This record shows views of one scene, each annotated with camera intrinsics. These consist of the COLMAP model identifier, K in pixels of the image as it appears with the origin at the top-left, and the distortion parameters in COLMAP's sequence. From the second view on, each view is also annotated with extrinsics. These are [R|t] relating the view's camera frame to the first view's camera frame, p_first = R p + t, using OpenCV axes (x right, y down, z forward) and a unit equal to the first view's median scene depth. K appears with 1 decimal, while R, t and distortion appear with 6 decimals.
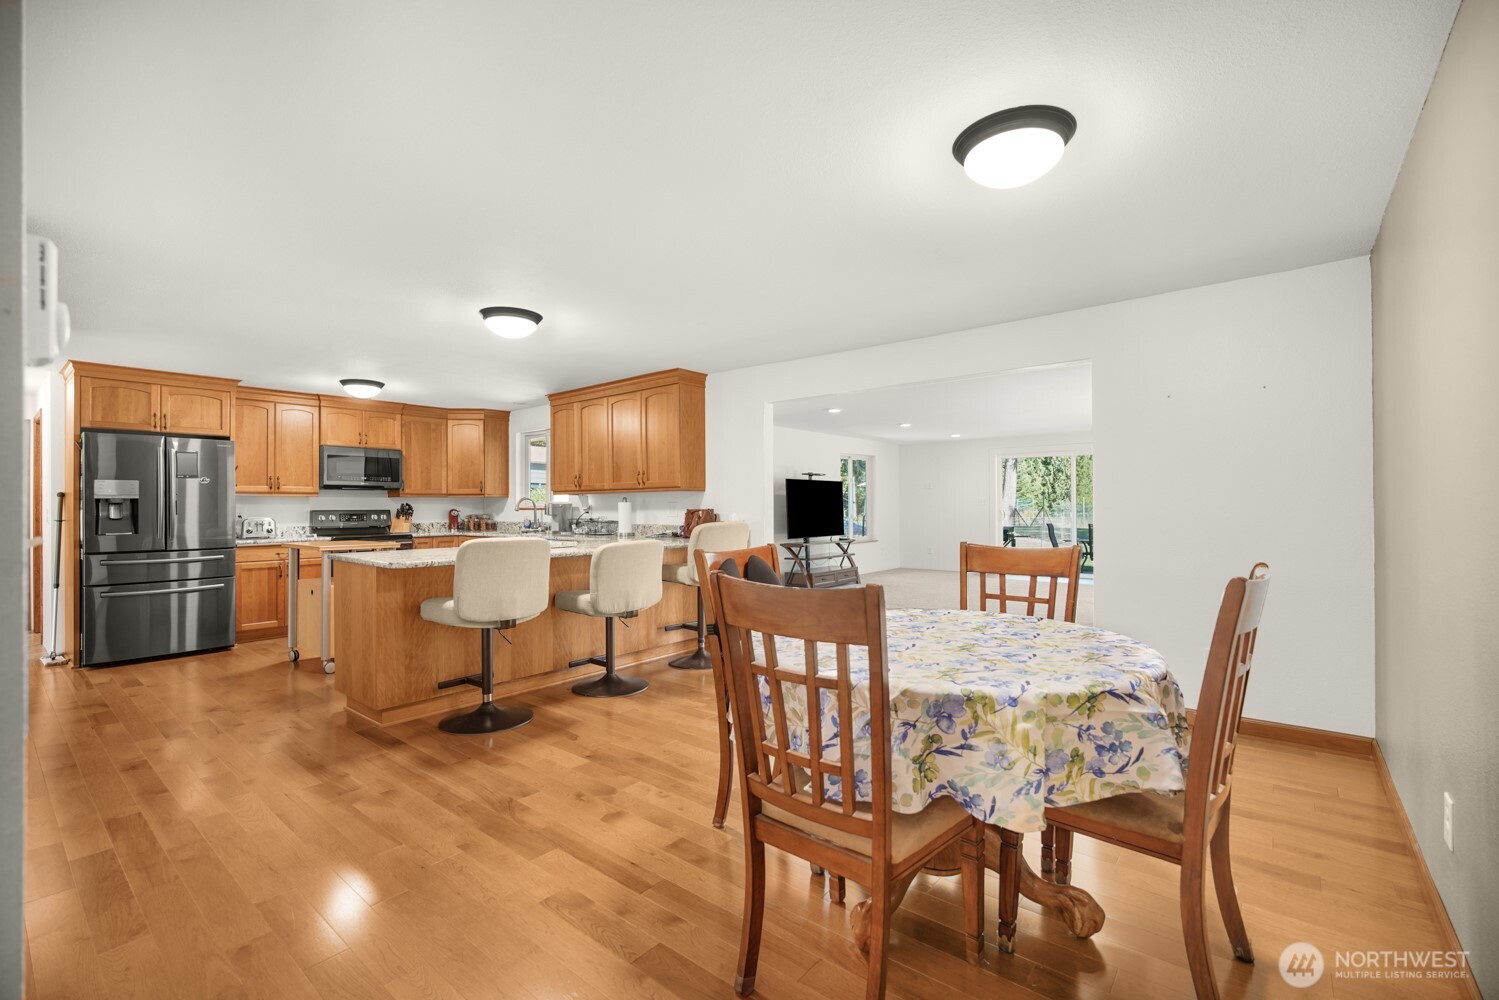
lens RADIAL K [[656.7, 0, 749.5], [0, 656.7, 500.0], [0, 0, 1]] dist [-0.003138, 0.000041]
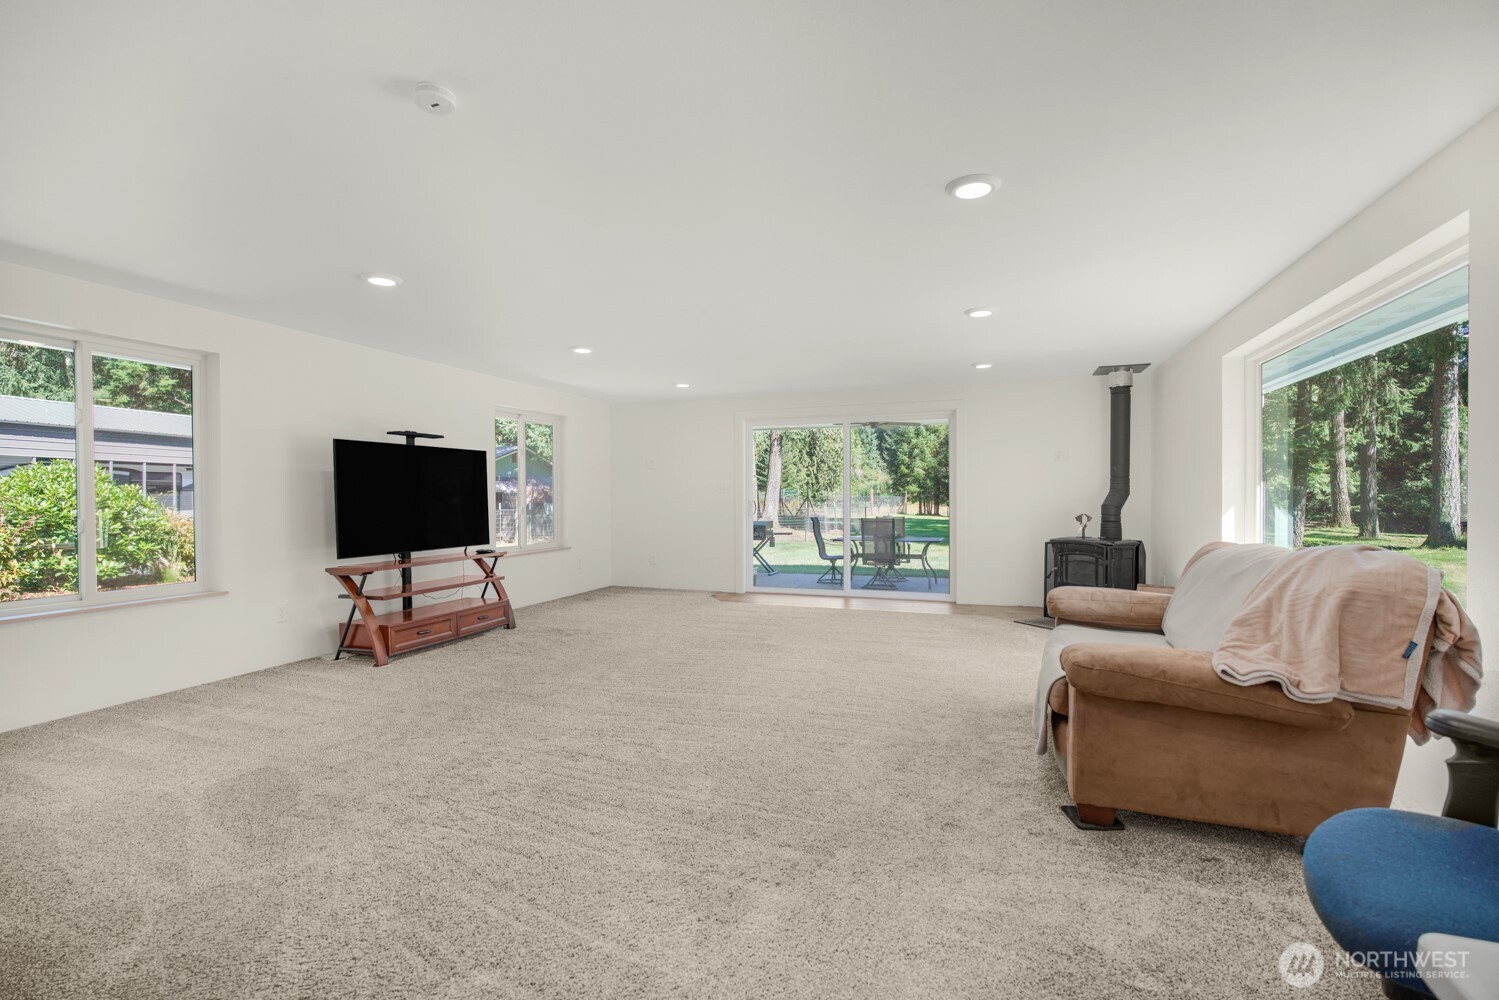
lens RADIAL K [[674.8, 0, 749.5], [0, 674.8, 500.0], [0, 0, 1]] dist [-0.004085, 0.000443]
pose [[0.944468, -0.002940, 0.328591, 0.166459], [-0.001662, 0.999904, 0.013724, 0.006107], [-0.328600, -0.013508, 0.944372, 0.370034]]
